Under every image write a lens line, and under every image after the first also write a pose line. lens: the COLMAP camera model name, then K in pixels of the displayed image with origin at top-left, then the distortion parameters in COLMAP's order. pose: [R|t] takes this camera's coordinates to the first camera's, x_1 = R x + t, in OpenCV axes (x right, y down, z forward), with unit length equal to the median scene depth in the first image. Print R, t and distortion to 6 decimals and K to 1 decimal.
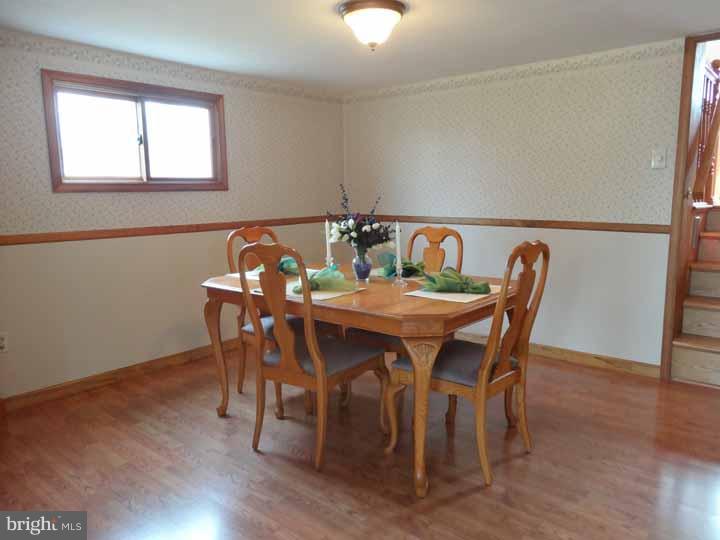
lens RADIAL K [[528.2, 0, 389.0], [0, 528.2, 268.2], [0, 0, 1]] dist [-0.001773, -0.005635]
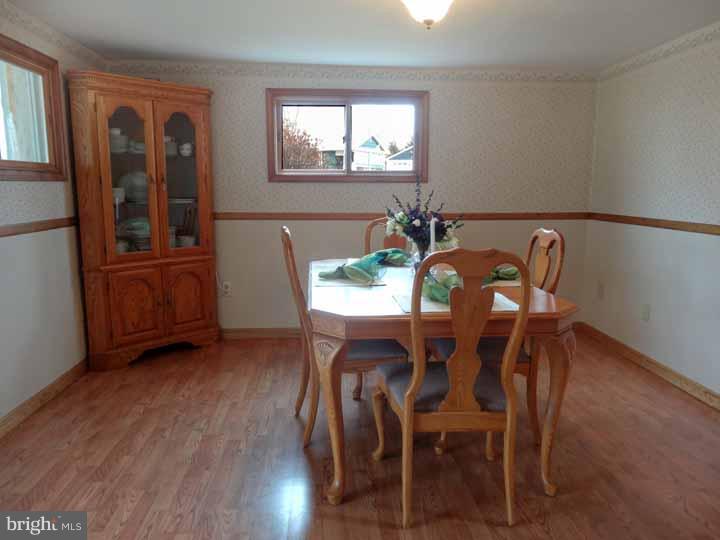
lens RADIAL K [[531.7, 0, 360.0], [0, 531.7, 270.0], [0, 0, 1]] dist [0.002068, 0.001801]
pose [[0.703707, 0.122115, -0.699917, 0.477926], [-0.113667, 0.991780, 0.058754, -0.030796], [0.701338, 0.038211, 0.711804, 0.226189]]
